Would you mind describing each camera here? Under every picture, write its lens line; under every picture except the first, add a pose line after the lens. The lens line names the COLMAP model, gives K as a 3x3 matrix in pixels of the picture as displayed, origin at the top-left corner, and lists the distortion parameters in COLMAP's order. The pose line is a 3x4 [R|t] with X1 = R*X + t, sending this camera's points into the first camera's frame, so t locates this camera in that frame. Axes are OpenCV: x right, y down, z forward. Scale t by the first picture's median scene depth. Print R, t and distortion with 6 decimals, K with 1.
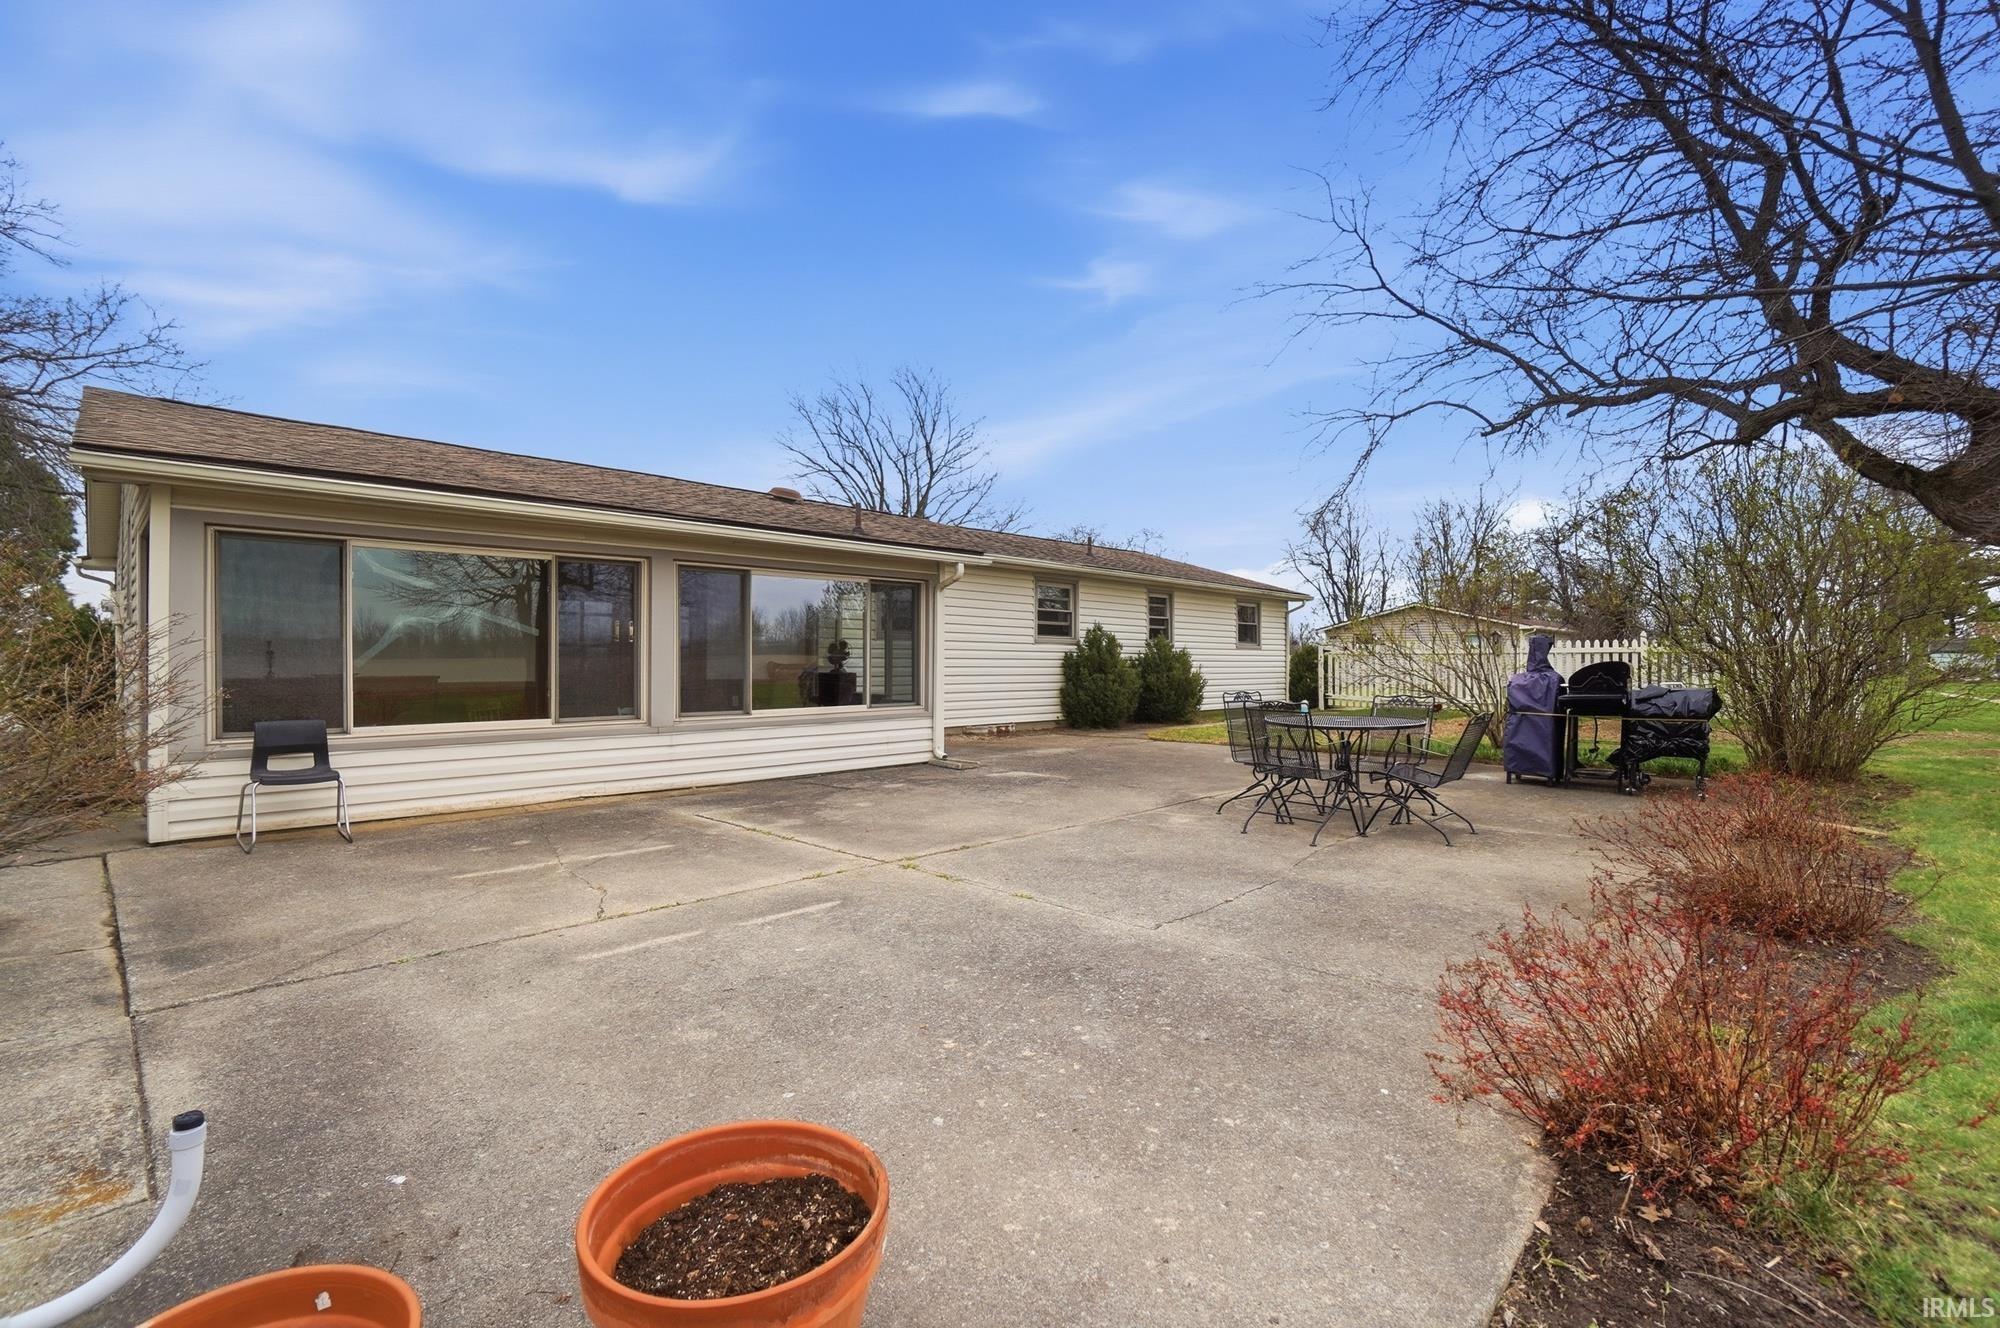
lens RADIAL K [[886.9, 0, 998.8], [0, 886.9, 657.4], [0, 0, 1]] dist [-0.027128, 0.001123]
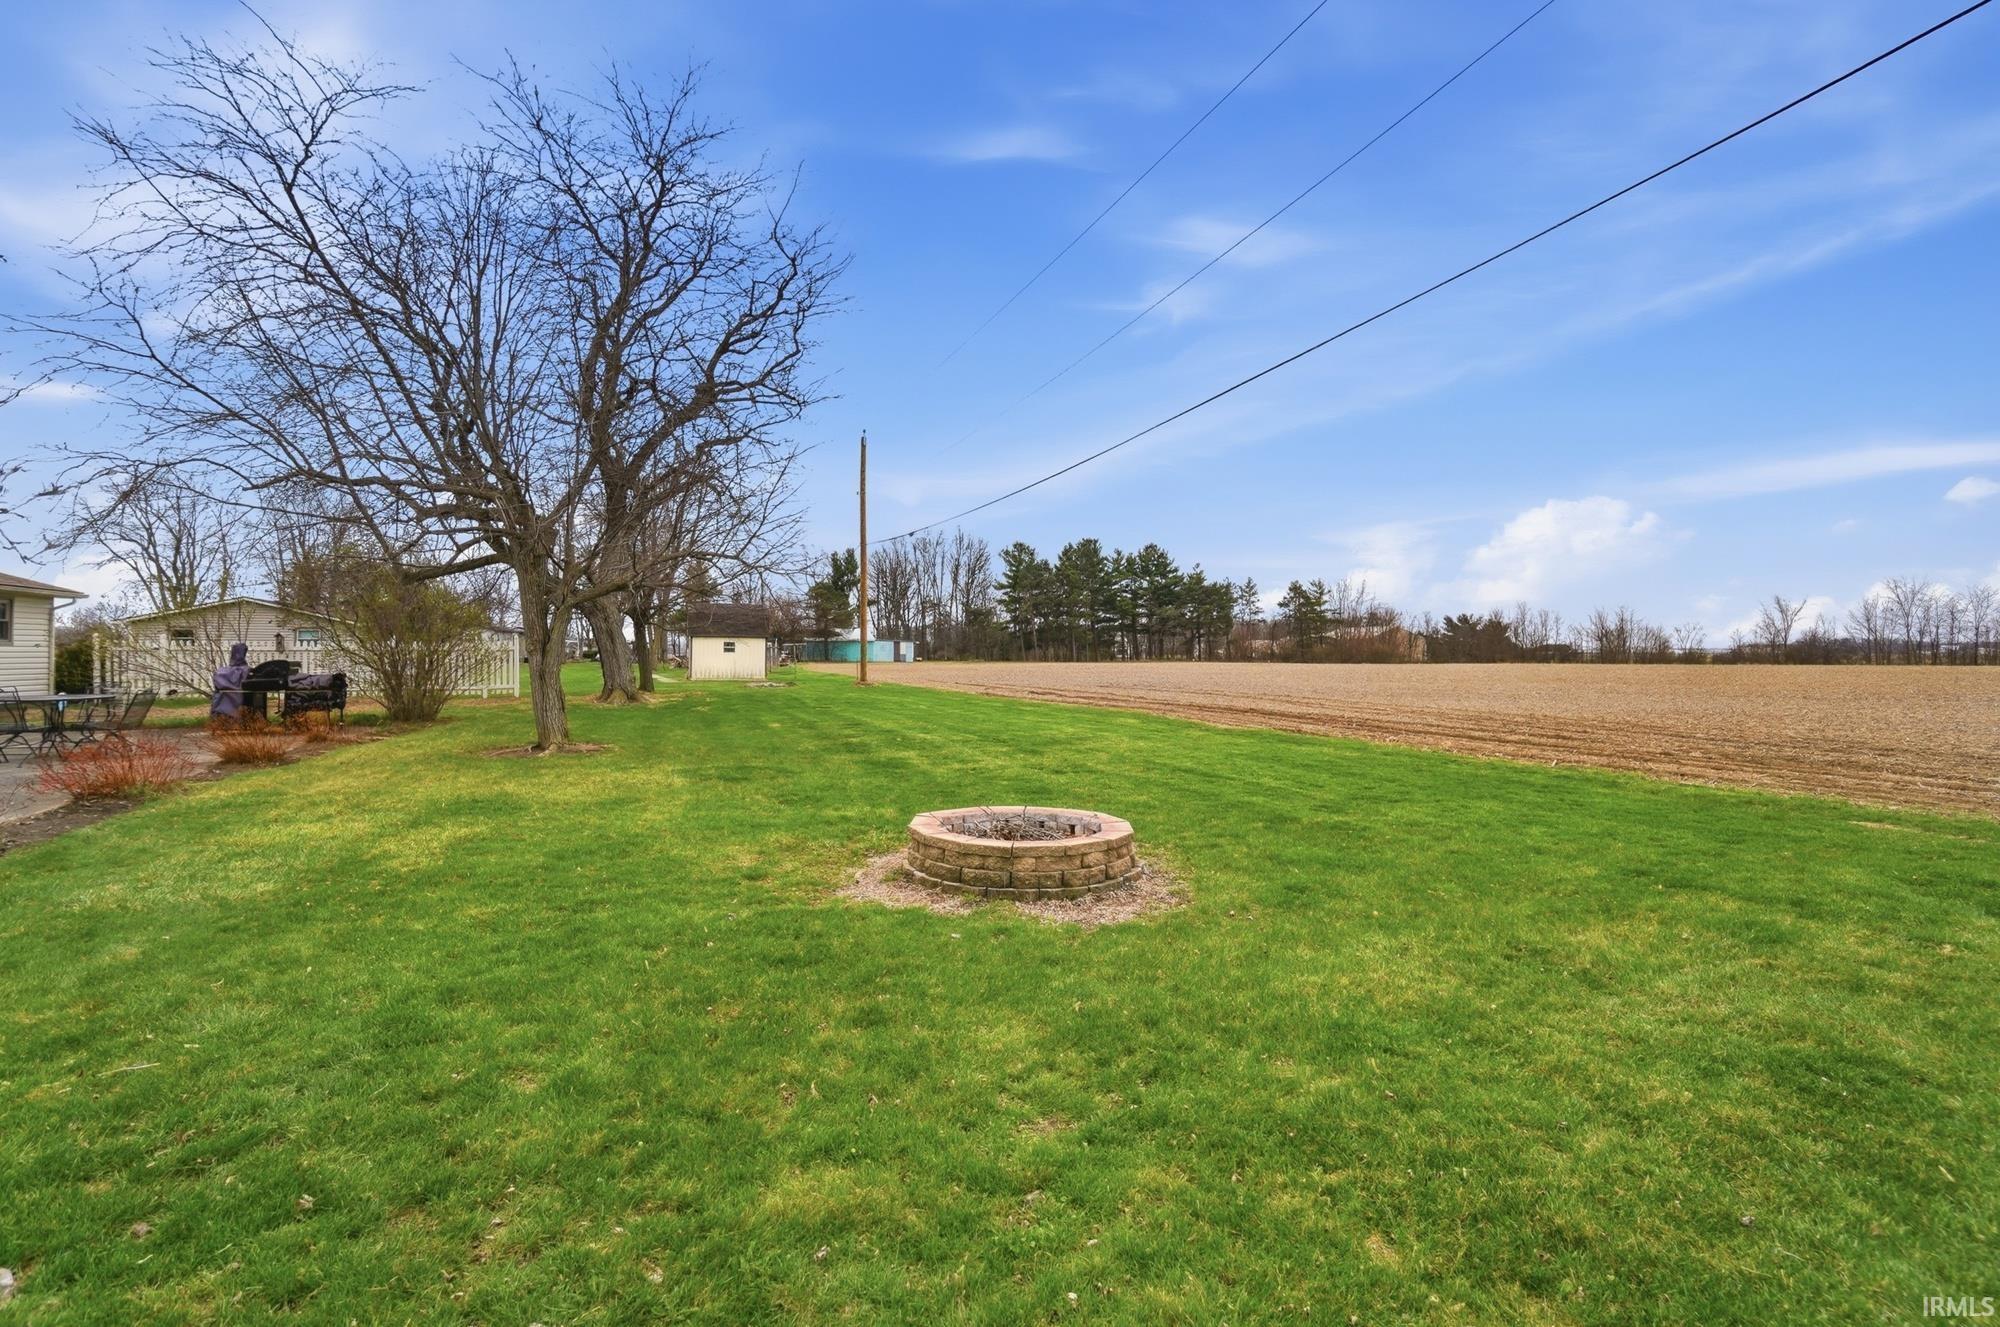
lens RADIAL K [[886.9, 0, 998.8], [0, 886.9, 656.9], [0, 0, 1]] dist [-0.027128, 0.001123]
pose [[0.432737, -0.000019, 0.901520, -0.088280], [-0.004252, 0.999989, 0.002062, -0.003287], [-0.901510, -0.004725, 0.432732, -0.392831]]
